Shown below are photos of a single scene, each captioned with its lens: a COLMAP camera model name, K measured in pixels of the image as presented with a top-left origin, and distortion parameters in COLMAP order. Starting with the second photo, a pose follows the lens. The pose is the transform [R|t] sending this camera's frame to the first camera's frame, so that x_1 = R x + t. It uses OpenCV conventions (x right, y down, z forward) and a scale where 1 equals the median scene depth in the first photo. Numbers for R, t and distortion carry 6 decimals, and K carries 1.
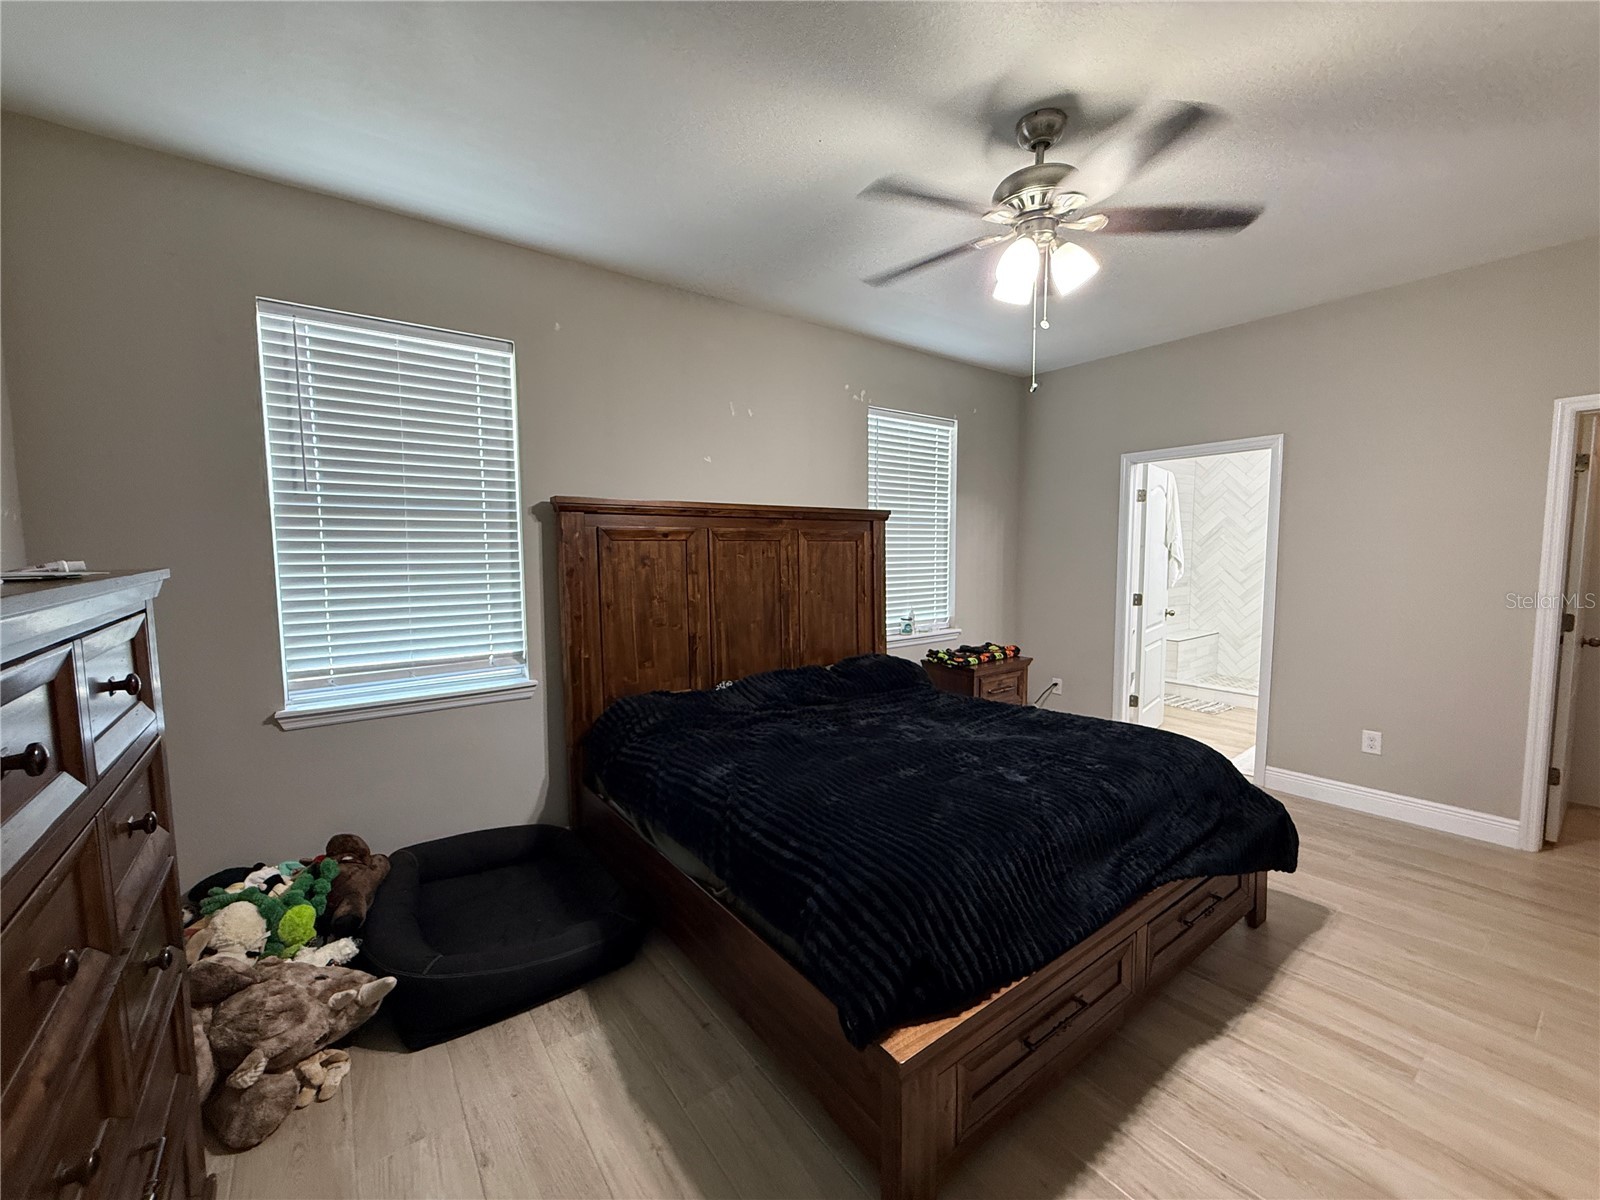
lens RADIAL K [[634.8, 0, 797.7], [0, 634.8, 599.7], [0, 0, 1]] dist [-0.000105, 0.000839]
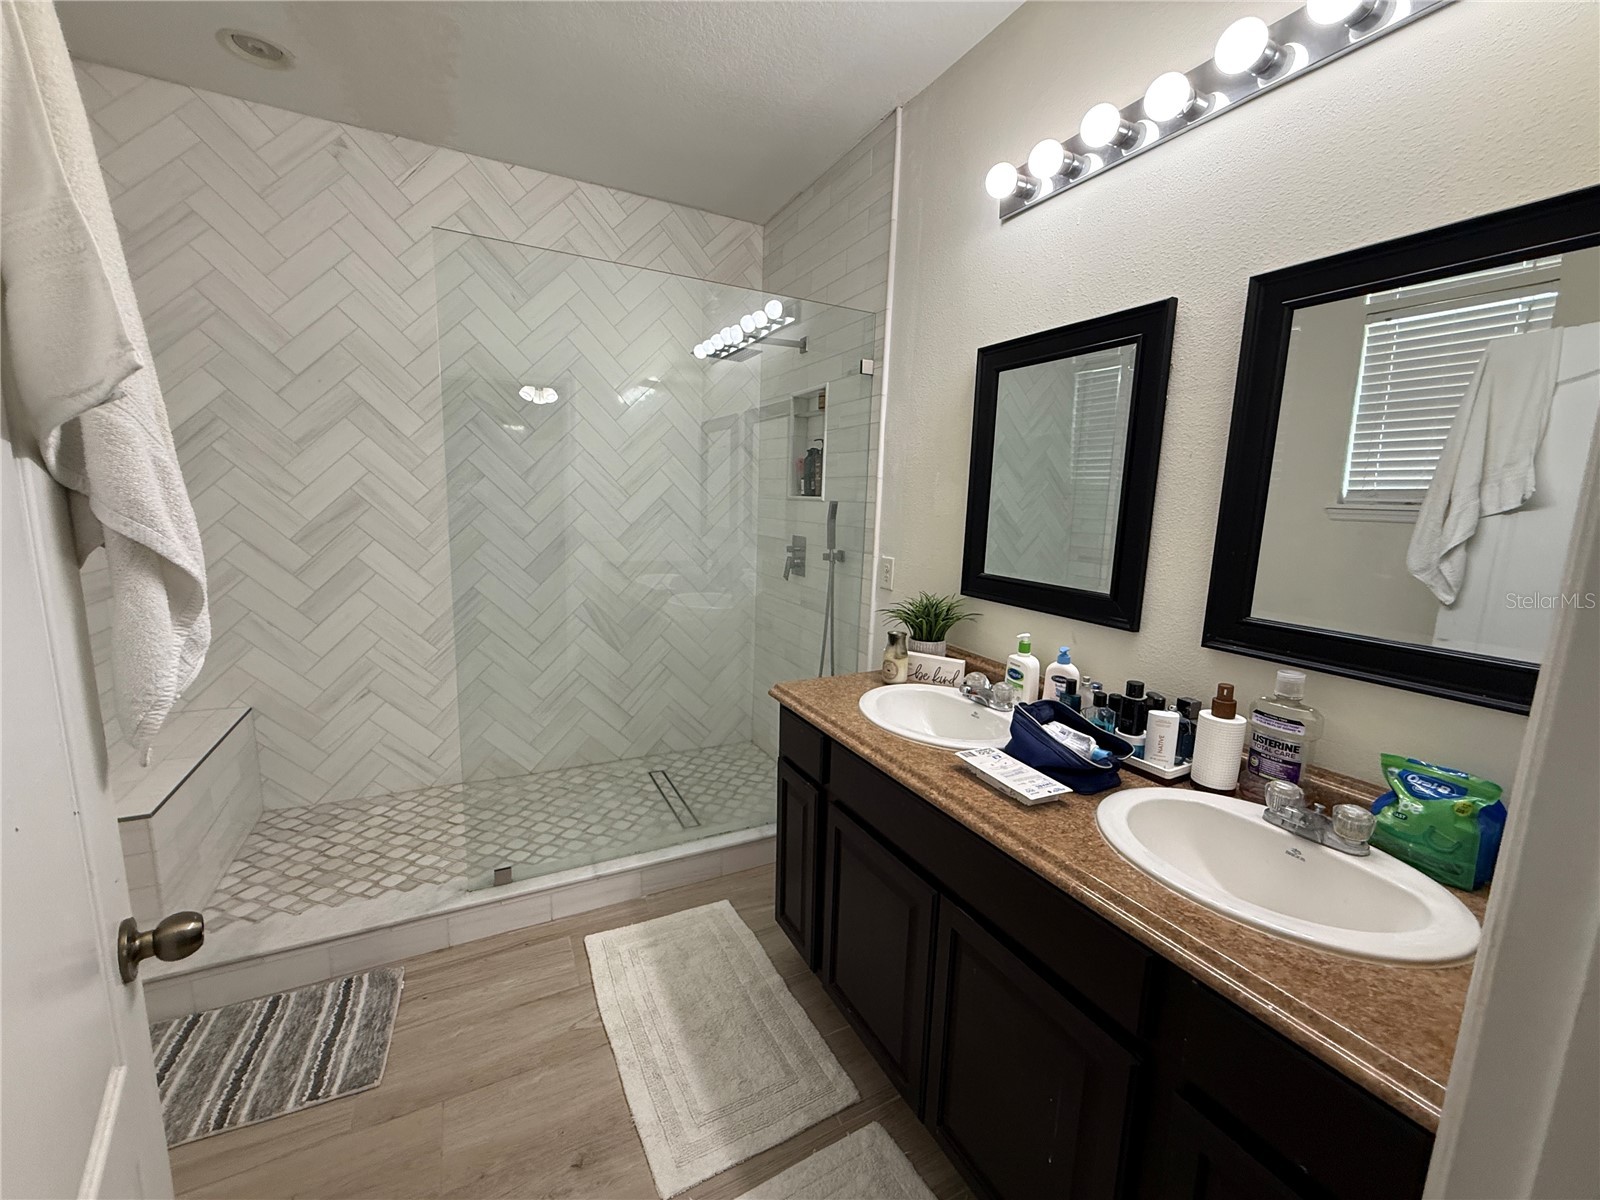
lens RADIAL K [[634.8, 0, 800.7], [0, 634.8, 600.7], [0, 0, 1]] dist [-0.000105, 0.000839]
pose [[0.149505, -0.147457, 0.977704, 0.357004], [0.044949, 0.988808, 0.142258, -0.050632], [-0.987739, 0.022679, 0.154460, 0.626211]]
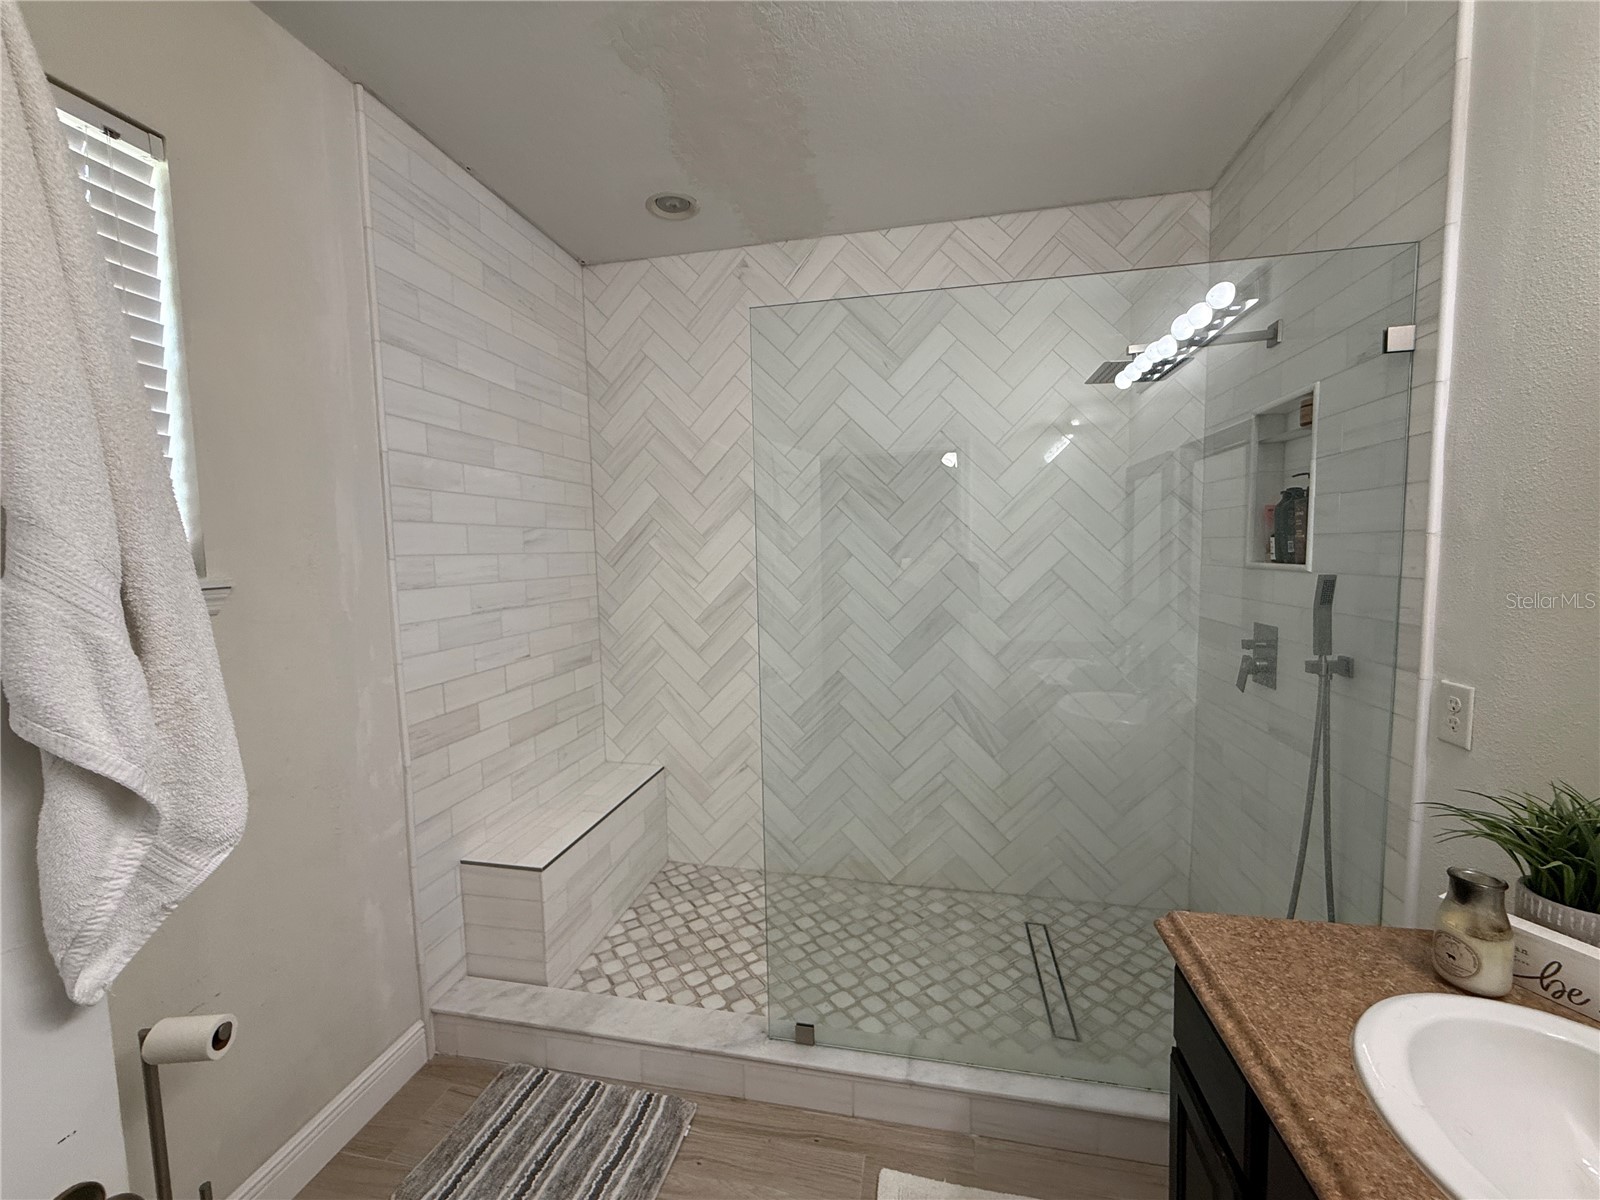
lens RADIAL K [[634.8, 0, 803.9], [0, 634.8, 598.3], [0, 0, 1]] dist [-0.000105, 0.000839]
pose [[0.740042, -0.060466, 0.669838, 0.457432], [0.067548, 0.997597, 0.015425, -0.063022], [-0.669160, 0.033831, 0.742347, 0.621160]]
